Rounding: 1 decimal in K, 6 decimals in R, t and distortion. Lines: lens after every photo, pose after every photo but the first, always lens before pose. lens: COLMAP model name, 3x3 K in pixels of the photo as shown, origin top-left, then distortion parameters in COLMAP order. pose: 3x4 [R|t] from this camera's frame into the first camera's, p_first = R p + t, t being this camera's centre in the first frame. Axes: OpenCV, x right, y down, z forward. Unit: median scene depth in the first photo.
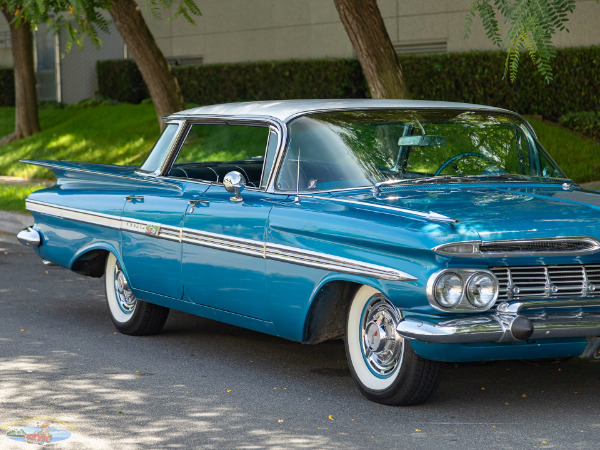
lens RADIAL K [[2131.9, 0, 300.0], [0, 2131.9, 225.0], [0, 0, 1]] dist [0.079554, -0.488983]
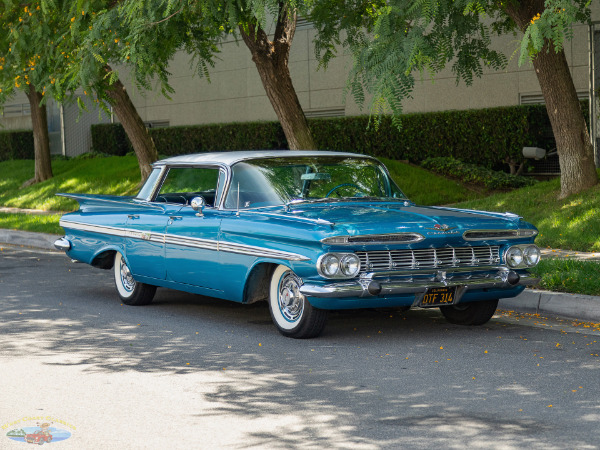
lens RADIAL K [[1647.9, 0, 298.7], [0, 1647.9, 225.8], [0, 0, 1]] dist [0.038081, 0.947260]
pose [[0.999309, -0.014570, 0.034191, 0.001652], [0.015021, 0.999803, -0.012950, 0.011901], [-0.033995, 0.013455, 0.999331, -0.206122]]
